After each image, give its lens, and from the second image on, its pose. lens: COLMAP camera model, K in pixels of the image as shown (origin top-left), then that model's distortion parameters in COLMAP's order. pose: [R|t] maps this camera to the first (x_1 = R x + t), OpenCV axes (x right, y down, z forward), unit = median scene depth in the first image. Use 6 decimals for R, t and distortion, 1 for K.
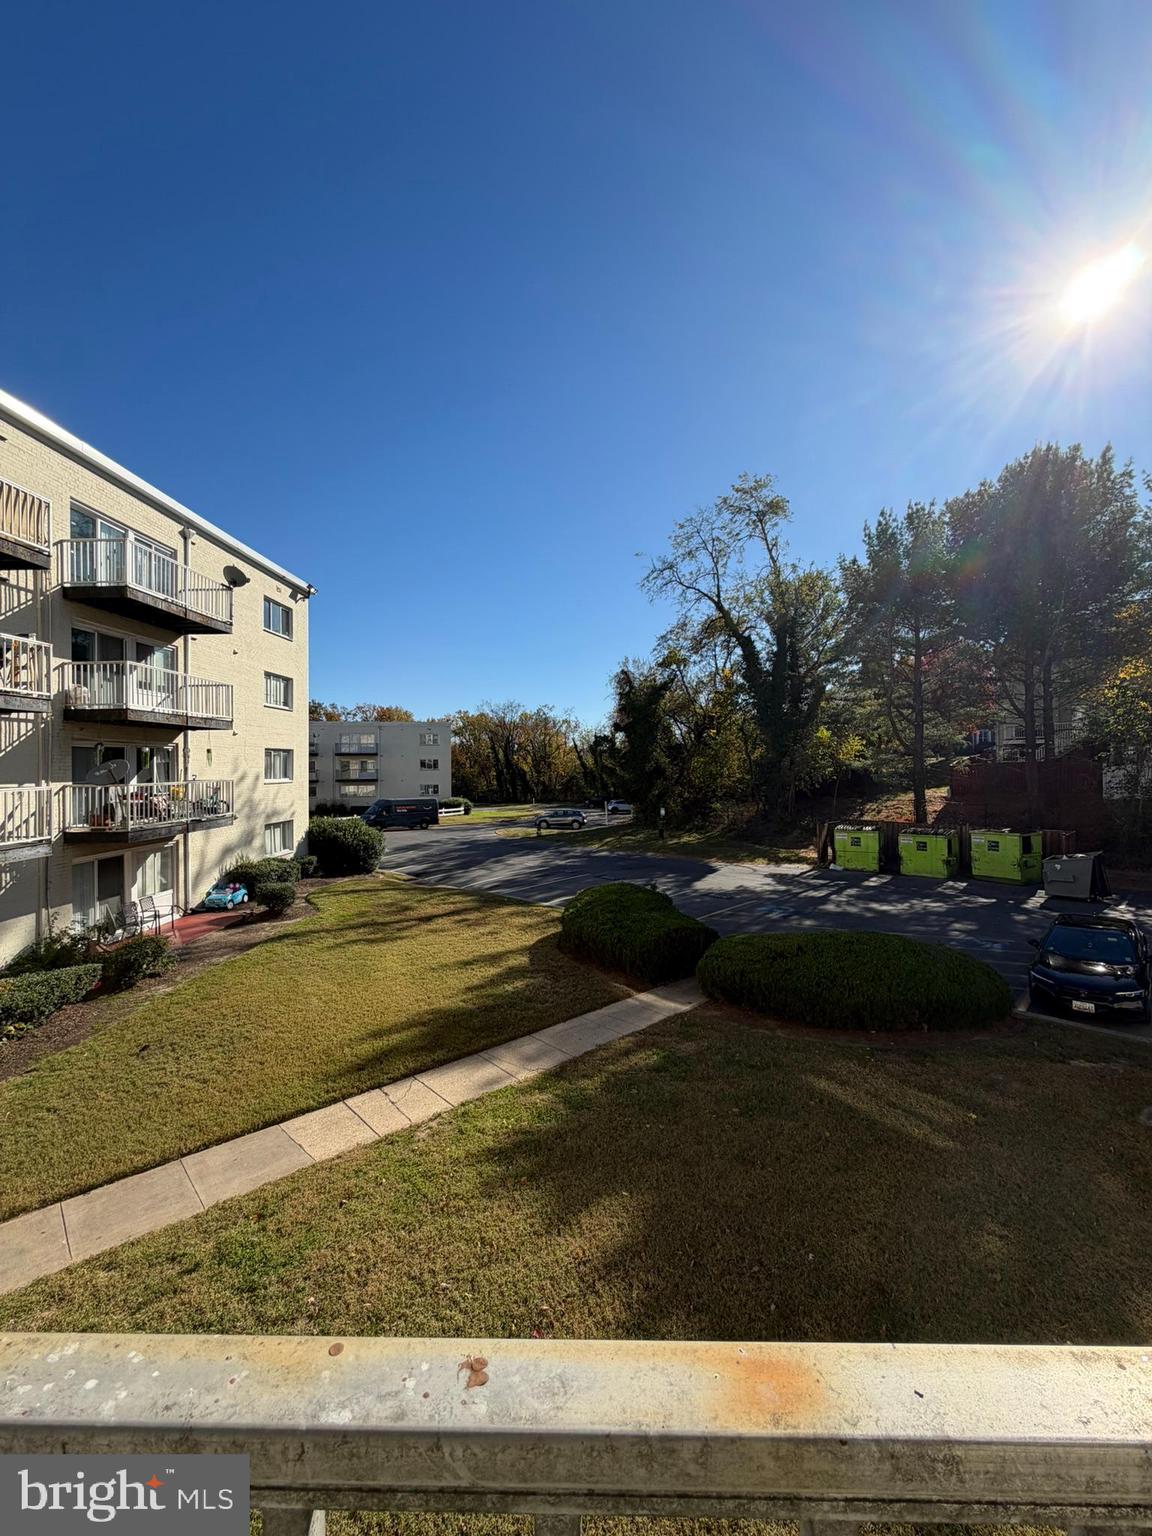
lens RADIAL K [[617.8, 0, 575.7], [0, 617.8, 765.3], [0, 0, 1]] dist [-0.000209, -0.000154]
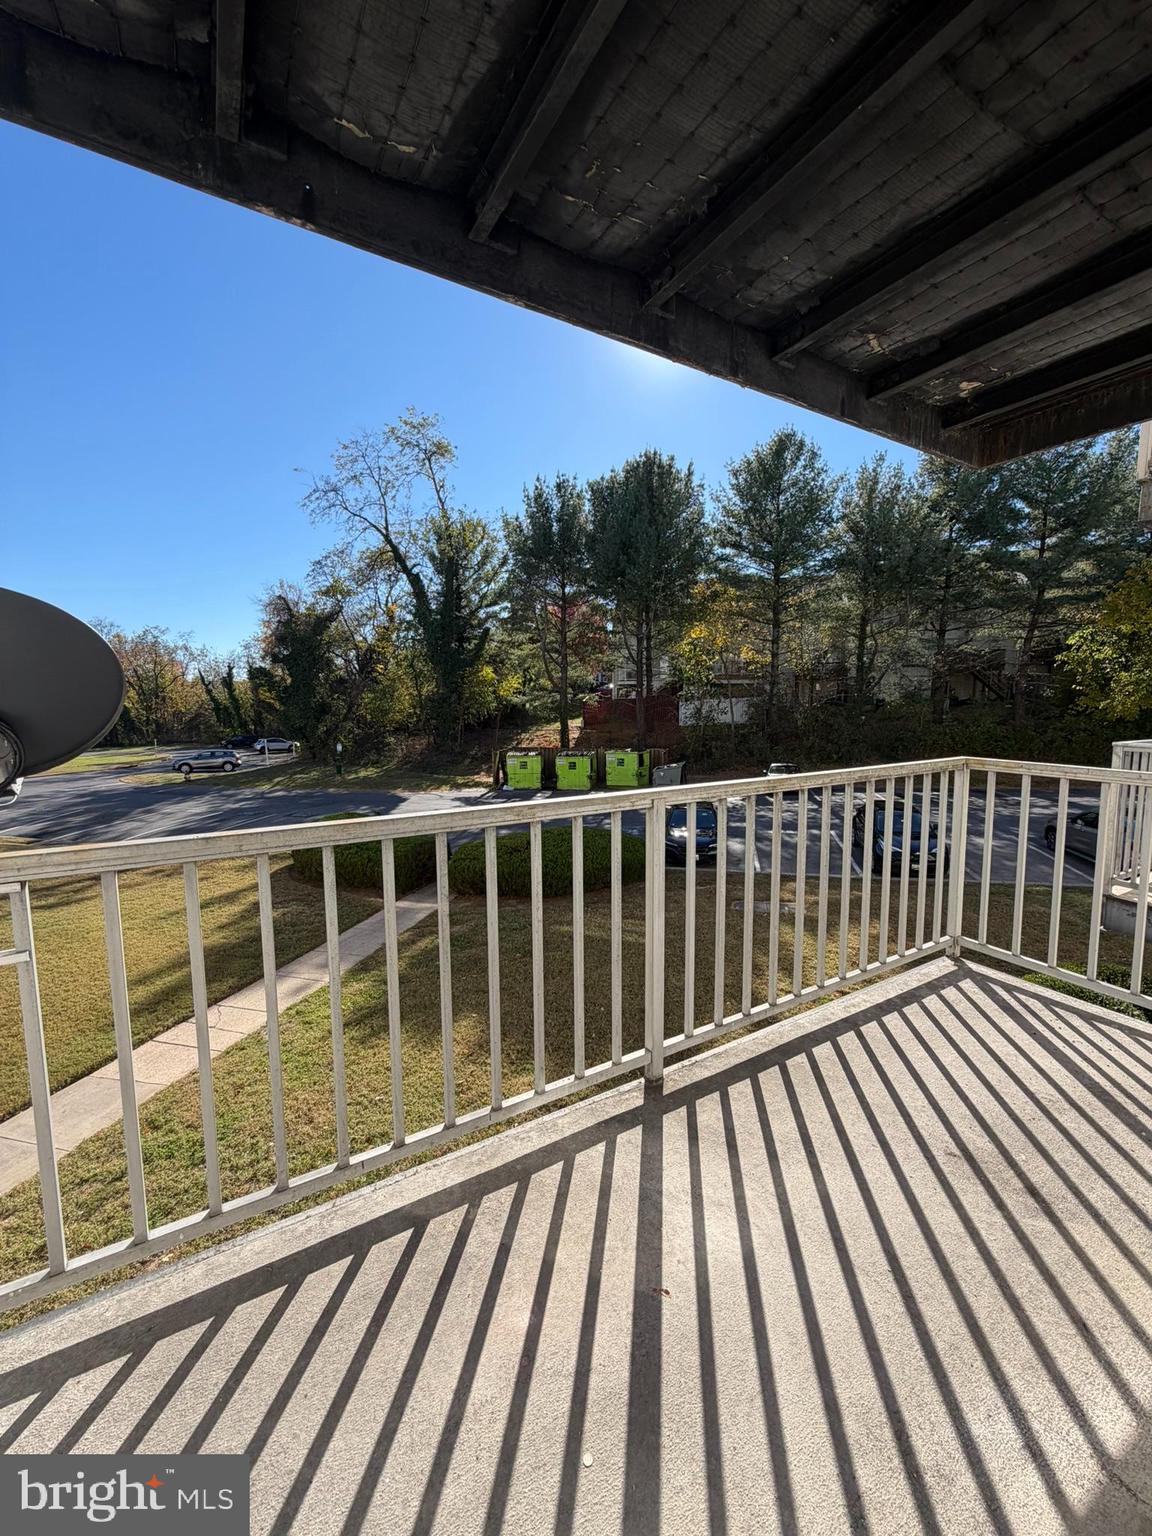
lens RADIAL K [[626.5, 0, 576.0], [0, 626.5, 768.0], [0, 0, 1]] dist [-0.000075, 0.000018]
pose [[0.838147, -0.055271, 0.542636, -0.090227], [-0.002396, 0.994470, 0.104993, 0.002184], [-0.545439, -0.089299, 0.833380, -0.043719]]
